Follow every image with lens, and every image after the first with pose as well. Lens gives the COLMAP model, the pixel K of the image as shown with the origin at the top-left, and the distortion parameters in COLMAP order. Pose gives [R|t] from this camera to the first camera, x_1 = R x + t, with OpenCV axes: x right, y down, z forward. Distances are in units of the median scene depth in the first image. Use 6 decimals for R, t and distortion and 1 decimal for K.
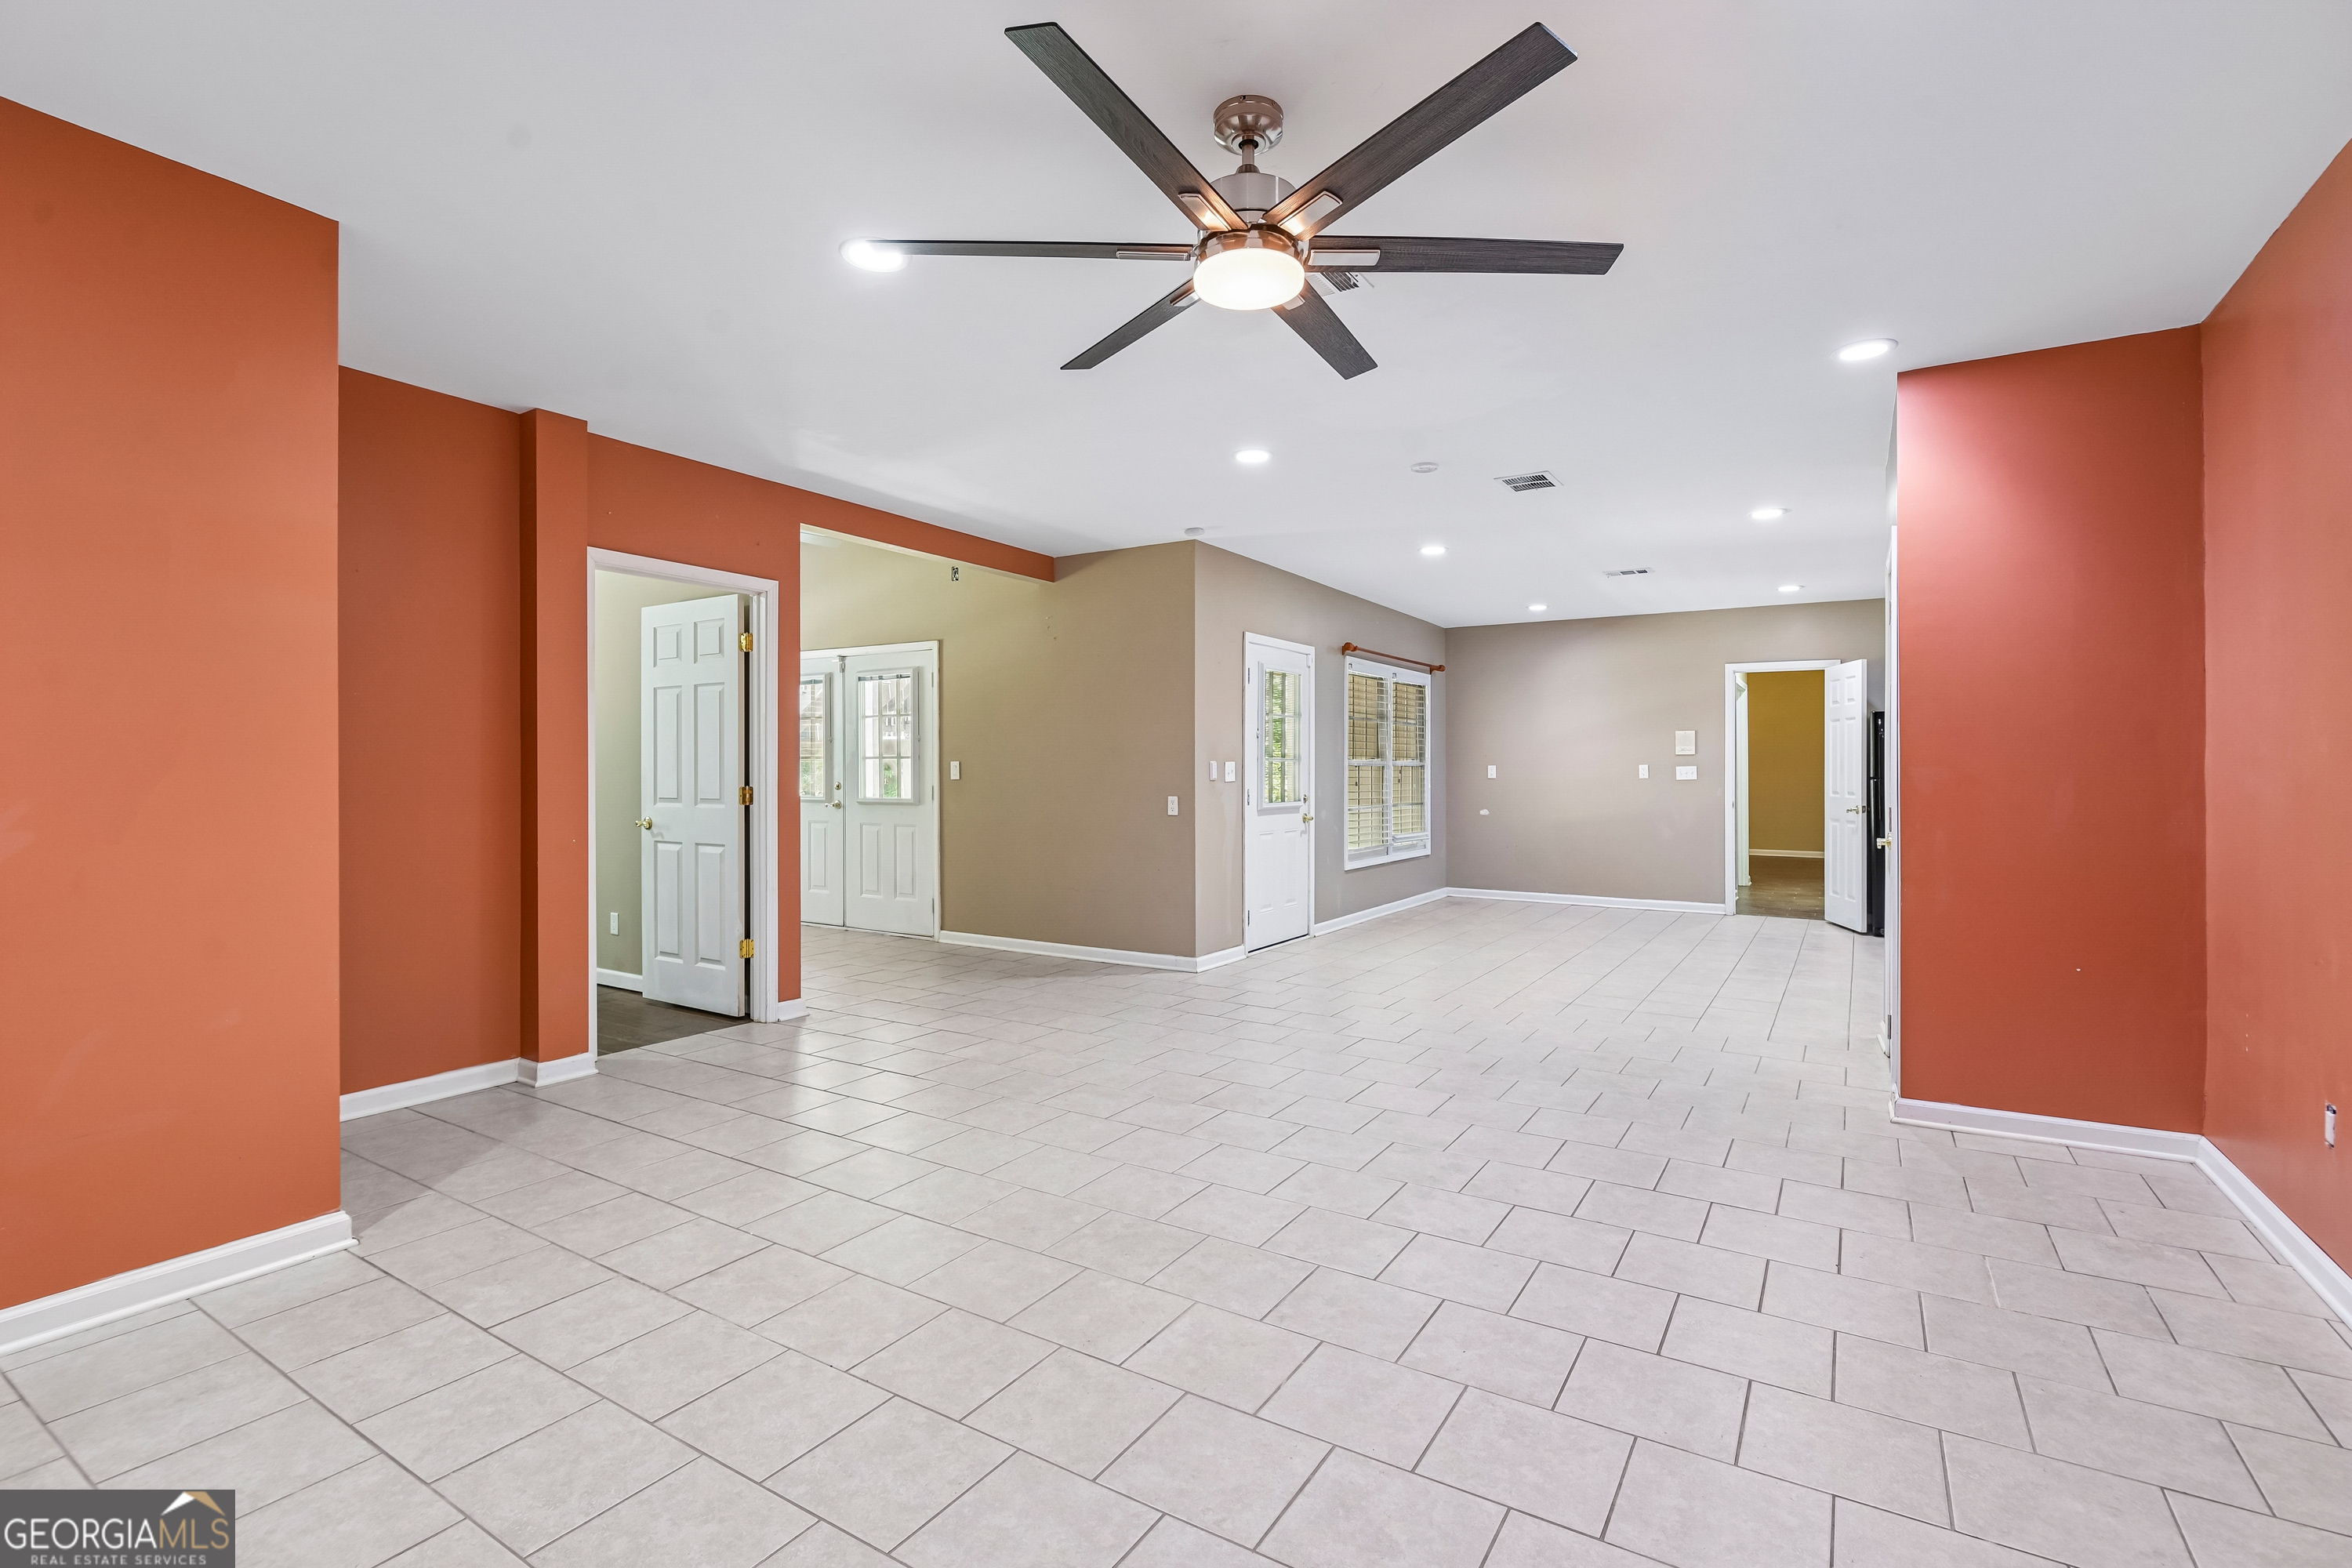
lens RADIAL K [[1078.5, 0, 1170.9], [0, 1078.5, 768.1], [0, 0, 1]] dist [-0.009603, -0.003800]
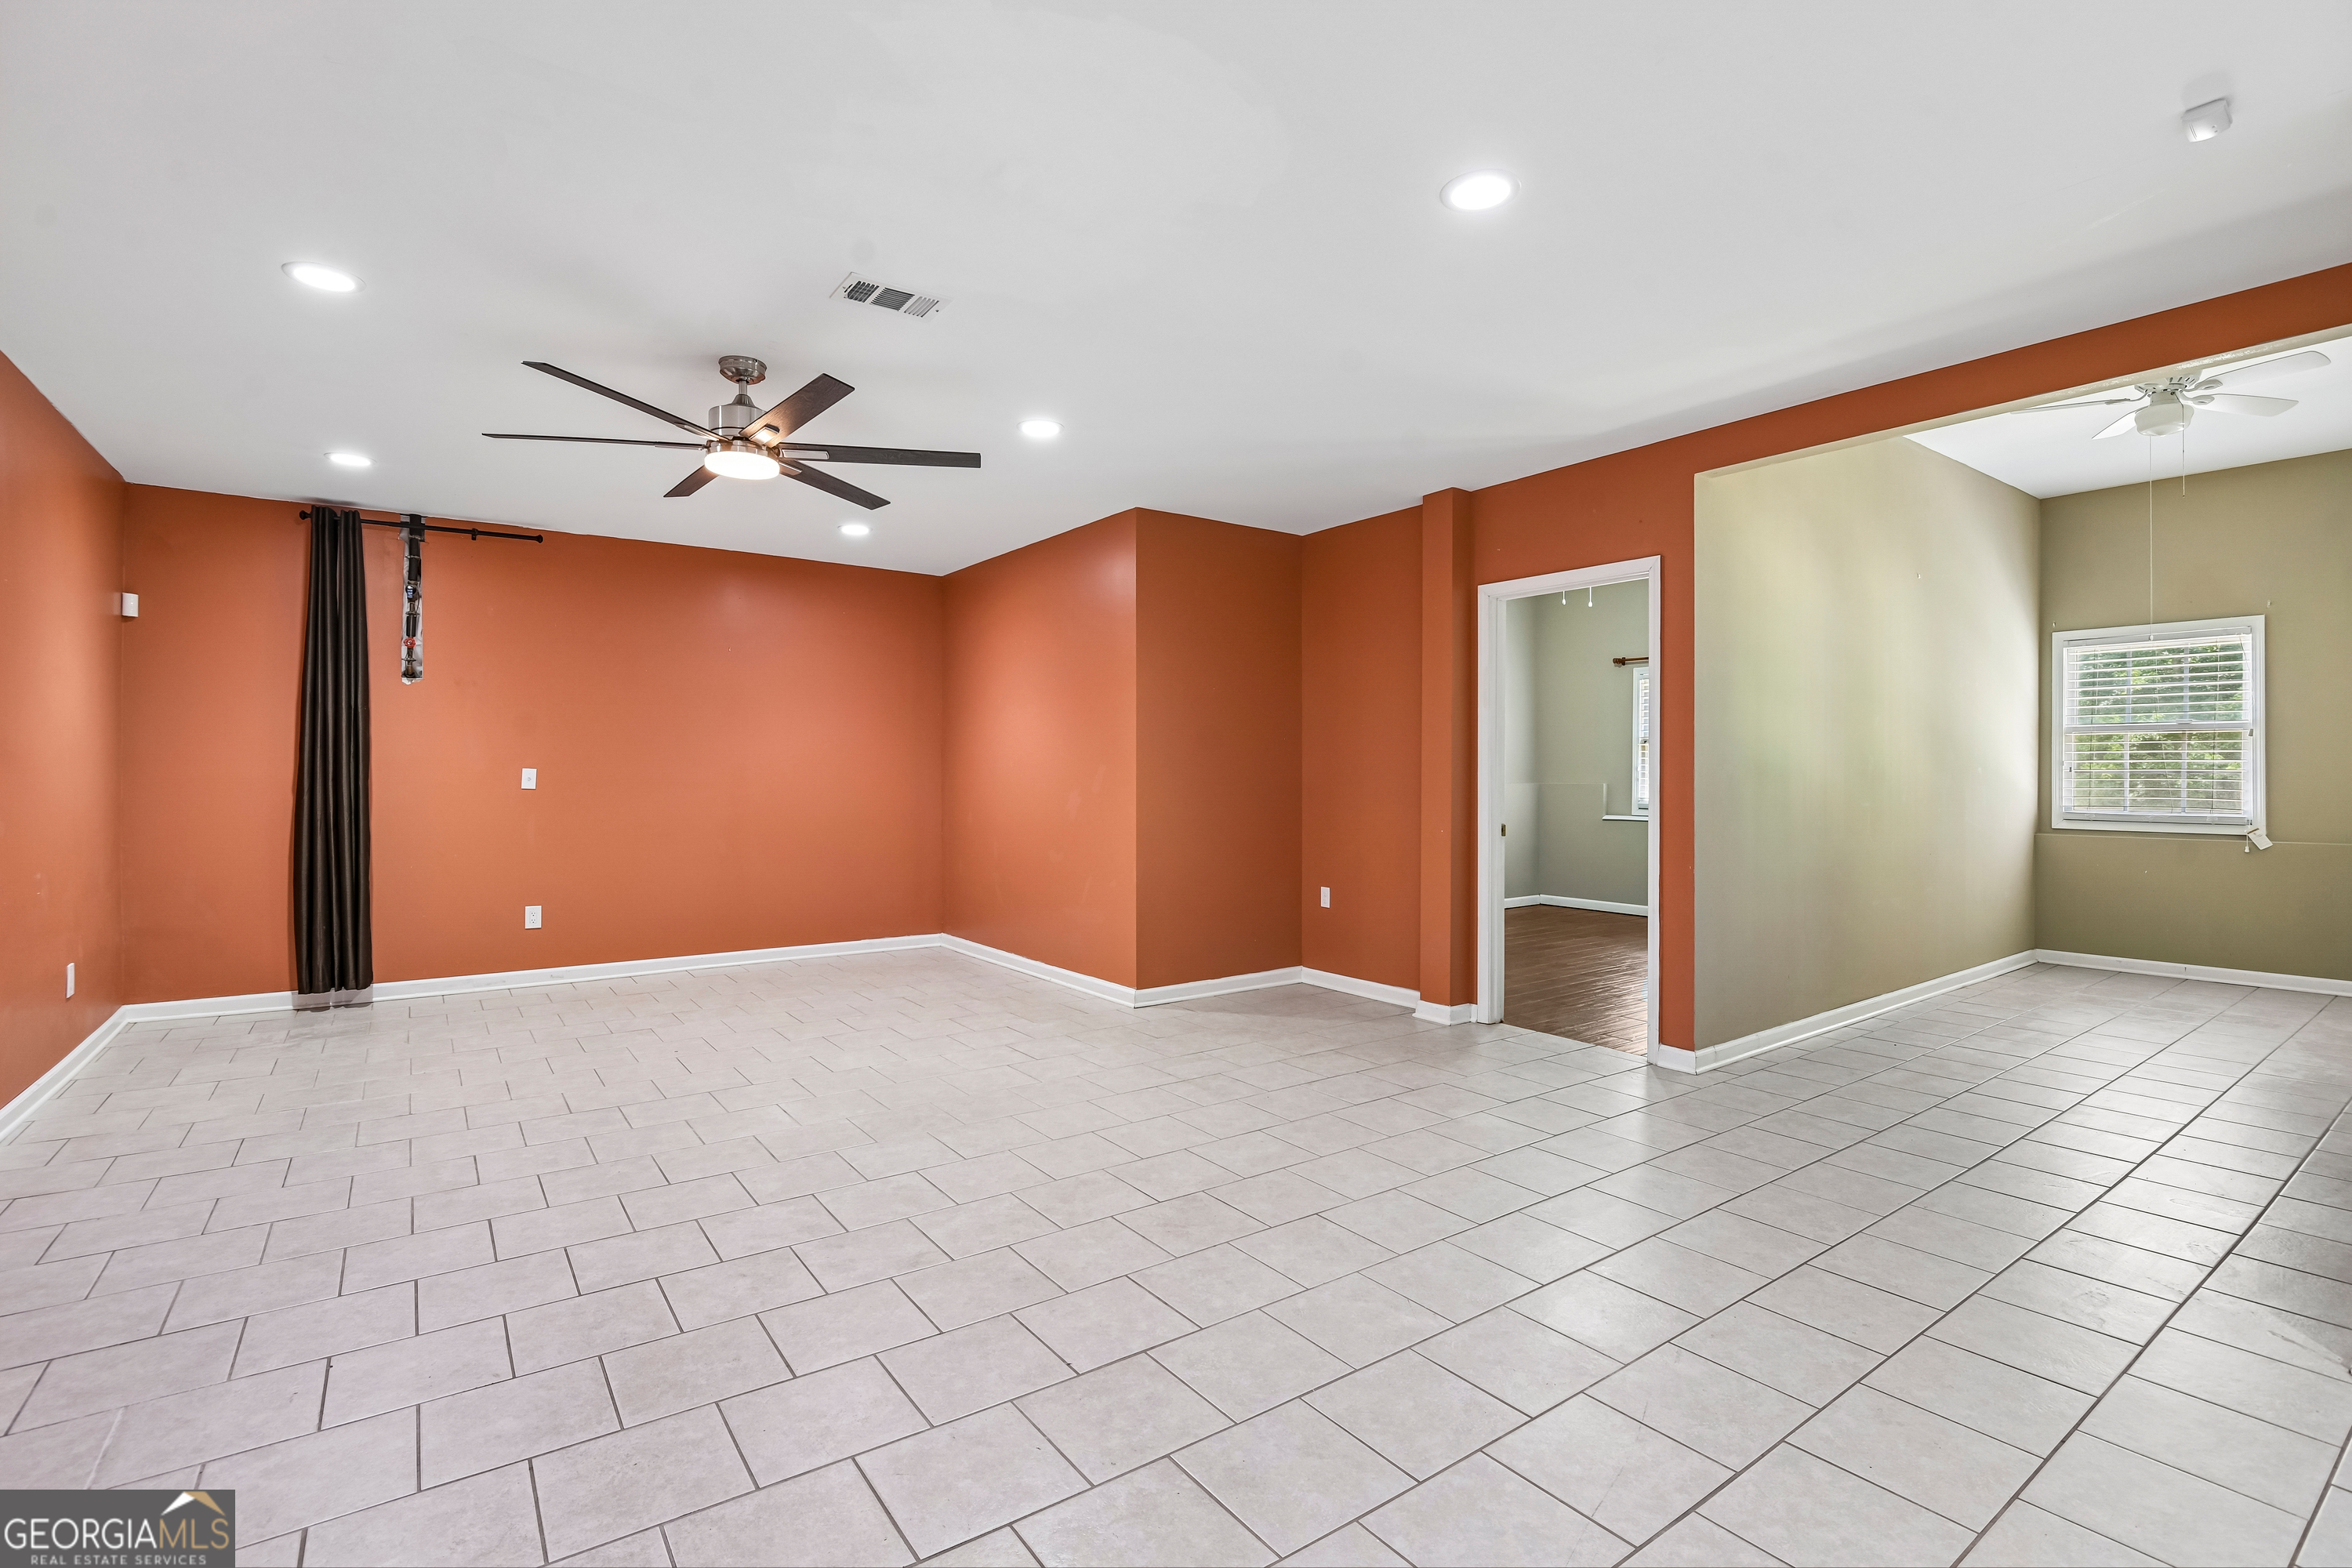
lens RADIAL K [[1078.5, 0, 1192.1], [0, 1078.5, 777.8], [0, 0, 1]] dist [-0.009603, -0.003800]
pose [[-0.364201, 0.003275, -0.931315, 0.982440], [-0.001604, 0.999990, 0.004143, 0.001540], [0.931319, 0.003002, -0.364192, 1.646966]]
